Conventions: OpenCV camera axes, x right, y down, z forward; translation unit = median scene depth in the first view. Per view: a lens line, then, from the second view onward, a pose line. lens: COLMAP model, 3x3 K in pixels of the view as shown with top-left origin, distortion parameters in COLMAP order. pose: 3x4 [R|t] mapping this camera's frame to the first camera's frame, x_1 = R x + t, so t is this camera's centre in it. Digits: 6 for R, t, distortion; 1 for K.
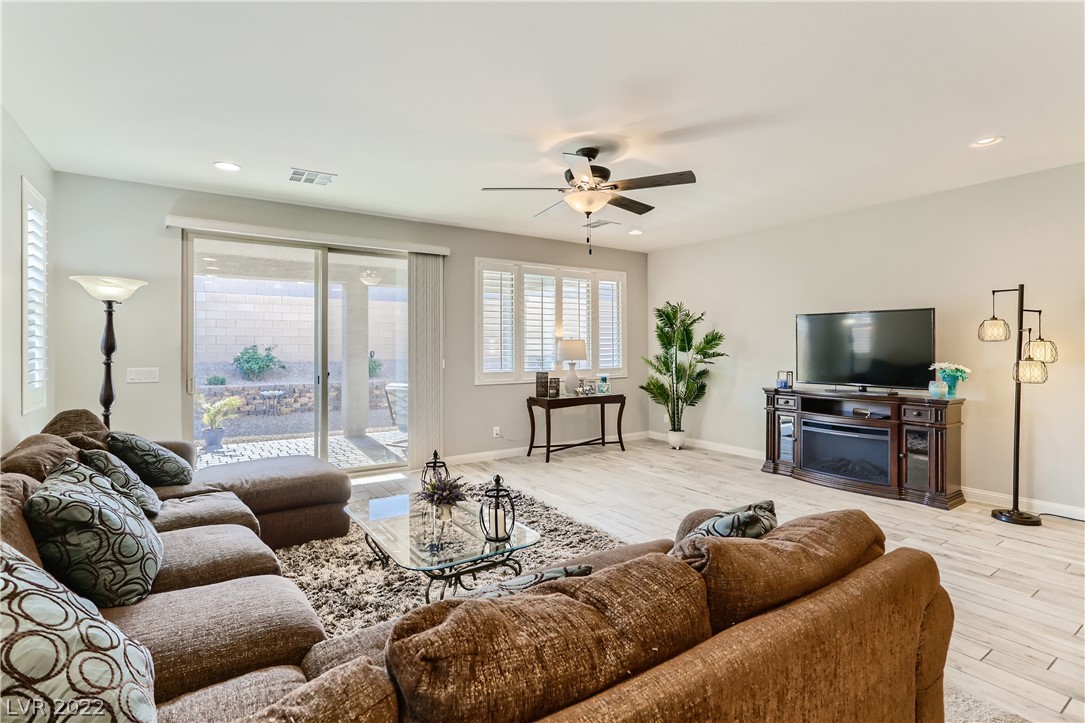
lens RADIAL K [[515.5, 0, 542.6], [0, 515.5, 348.6], [0, 0, 1]] dist [-0.038827, 0.022650]
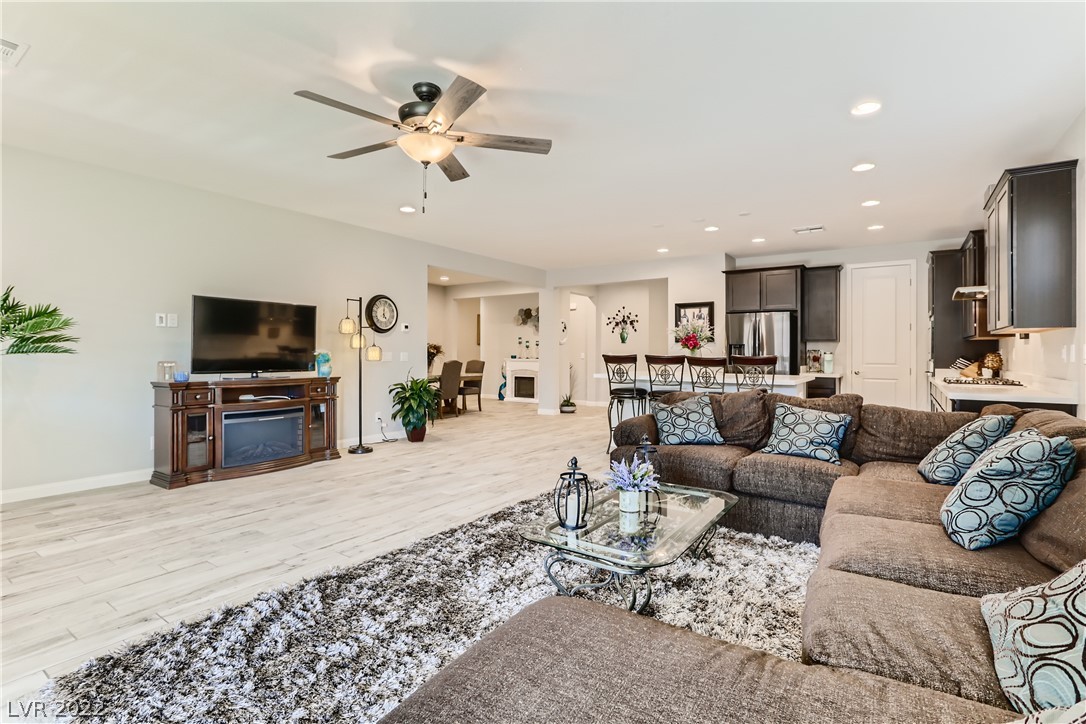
lens RADIAL K [[526.4, 0, 549.5], [0, 526.4, 339.2], [0, 0, 1]] dist [-0.006059, -0.000396]
pose [[-0.367680, 0.028358, 0.929520, -0.506189], [-0.001918, 0.999510, -0.031252, 0.034111], [-0.929951, -0.013274, -0.367445, 0.736294]]
